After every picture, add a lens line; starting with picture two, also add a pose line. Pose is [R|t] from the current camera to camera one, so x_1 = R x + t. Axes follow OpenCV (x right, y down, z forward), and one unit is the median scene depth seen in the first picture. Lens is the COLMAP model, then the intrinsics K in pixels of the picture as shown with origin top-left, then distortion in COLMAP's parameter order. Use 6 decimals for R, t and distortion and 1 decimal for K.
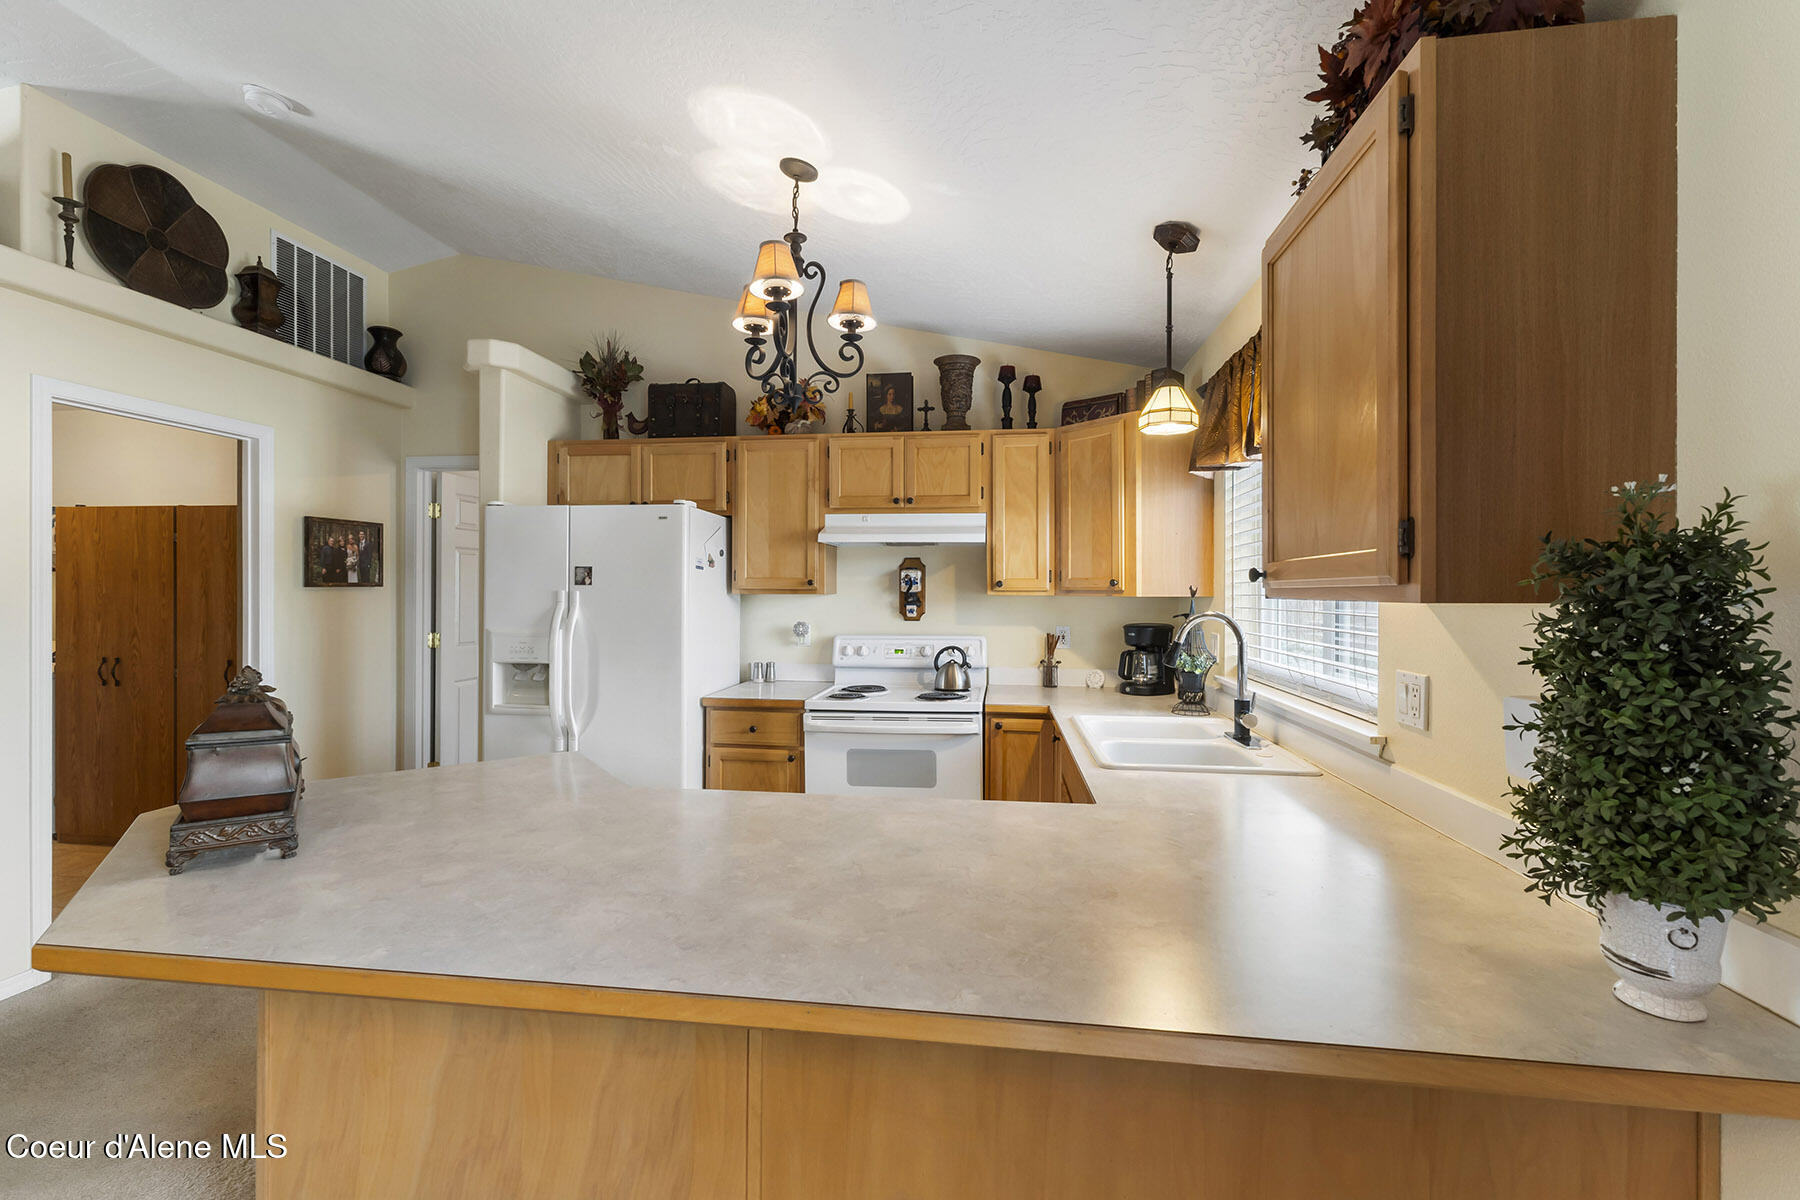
lens RADIAL K [[769.4, 0, 898.1], [0, 769.4, 591.1], [0, 0, 1]] dist [-0.002114, -0.000047]
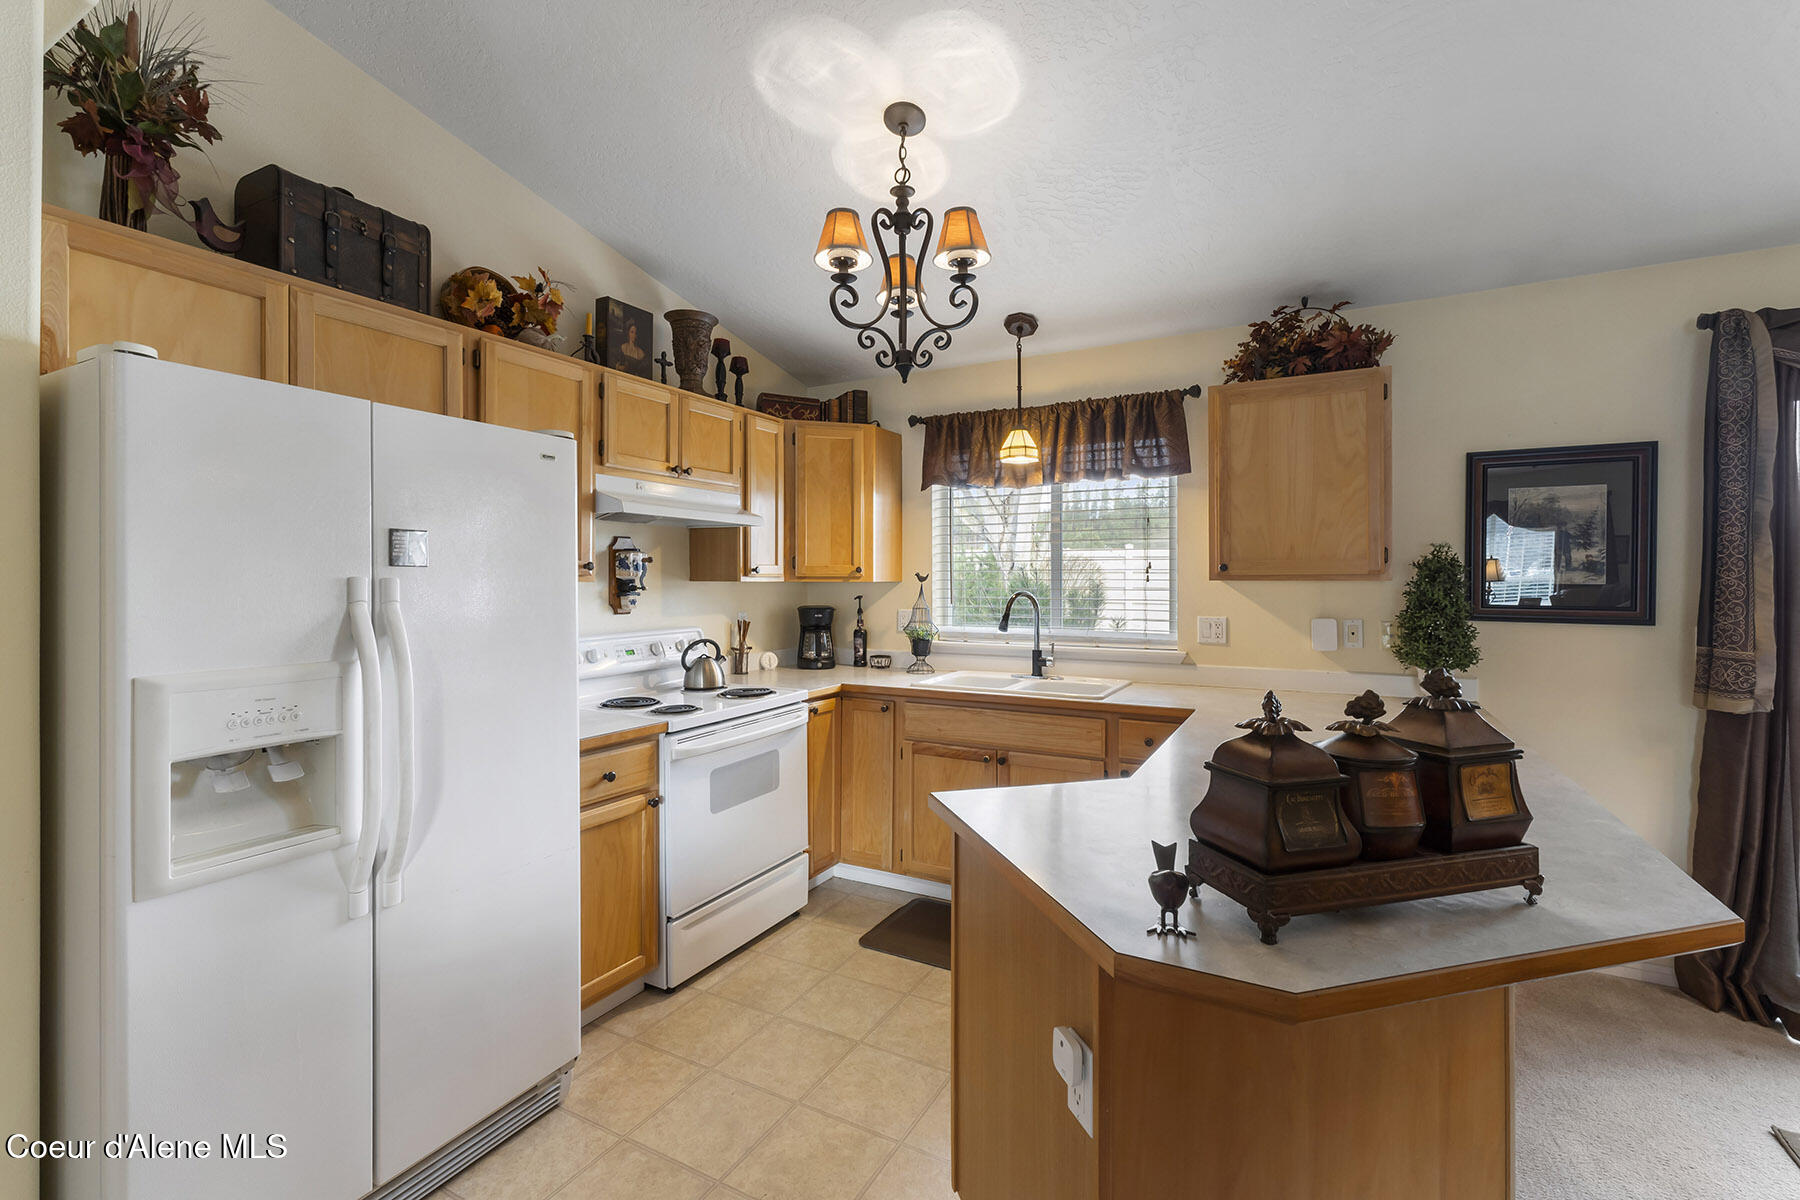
lens RADIAL K [[774.7, 0, 908.2], [0, 774.7, 577.0], [0, 0, 1]] dist [0.001497, 0.000611]
pose [[0.354381, -0.001117, 0.935100, -0.684949], [0.001609, 0.999999, 0.000584, -0.000629], [-0.935100, 0.001297, 0.354382, 0.459258]]
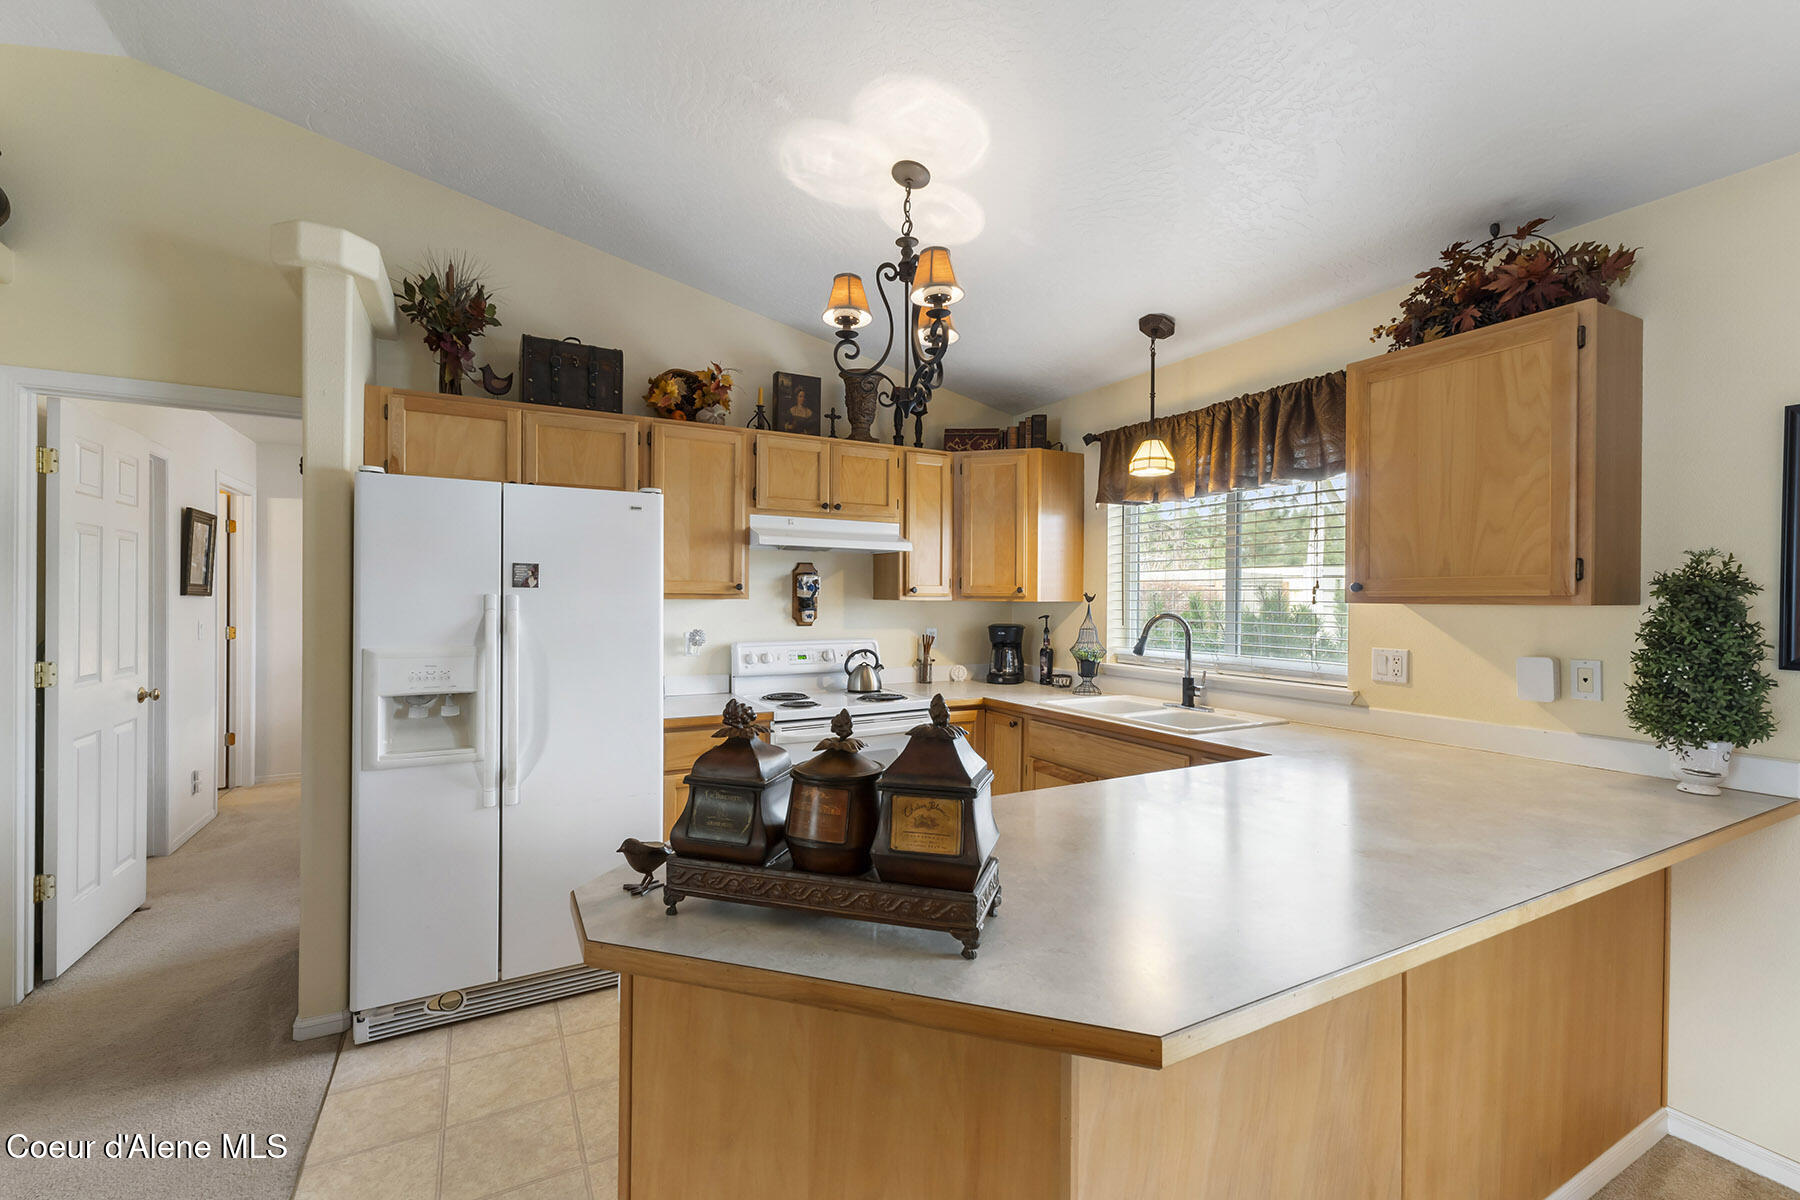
lens RADIAL K [[758.0, 0, 900.0], [0, 758.0, 600.0], [0, 0, 1]] dist [0.000193, 0.000068]
pose [[0.806137, 0.000091, 0.591729, -0.497152], [-0.003508, 0.999983, 0.004626, -0.000044], [-0.591719, -0.005805, 0.806124, 0.145083]]
